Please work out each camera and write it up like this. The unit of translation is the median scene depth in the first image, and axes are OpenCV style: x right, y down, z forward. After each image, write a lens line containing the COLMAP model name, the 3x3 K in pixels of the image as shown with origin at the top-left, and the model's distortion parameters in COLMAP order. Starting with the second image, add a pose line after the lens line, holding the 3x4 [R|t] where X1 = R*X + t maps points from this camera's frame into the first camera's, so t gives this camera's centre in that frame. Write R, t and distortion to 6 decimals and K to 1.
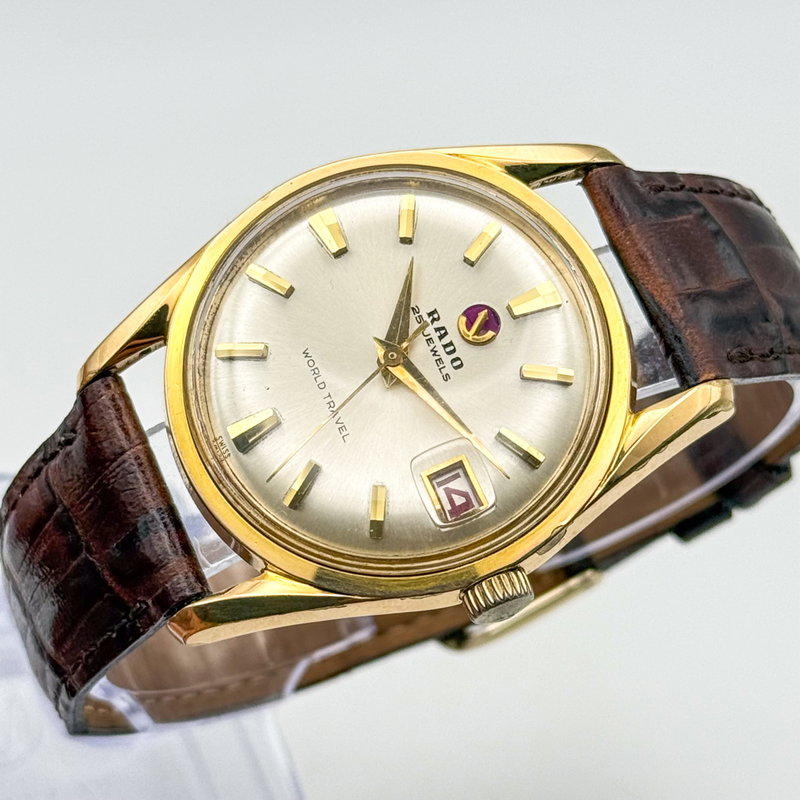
lens RADIAL K [[2661.9, 0, 400.0], [0, 2661.9, 400.0], [0, 0, 1]] dist [0.457370, 0.579741]
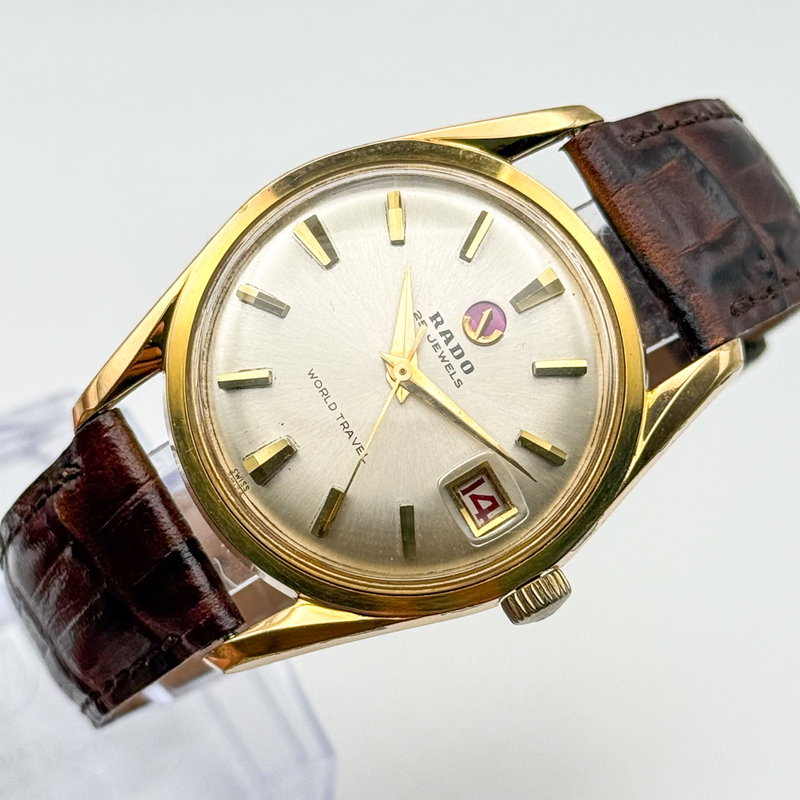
lens RADIAL K [[2661.9, 0, 400.0], [0, 2661.9, 400.0], [0, 0, 1]] dist [0.457370, 0.579741]
pose [[0.989499, -0.128403, 0.066359, -0.068683], [0.113829, 0.975222, 0.189698, -0.188121], [-0.089073, -0.180152, 0.979598, 0.041171]]
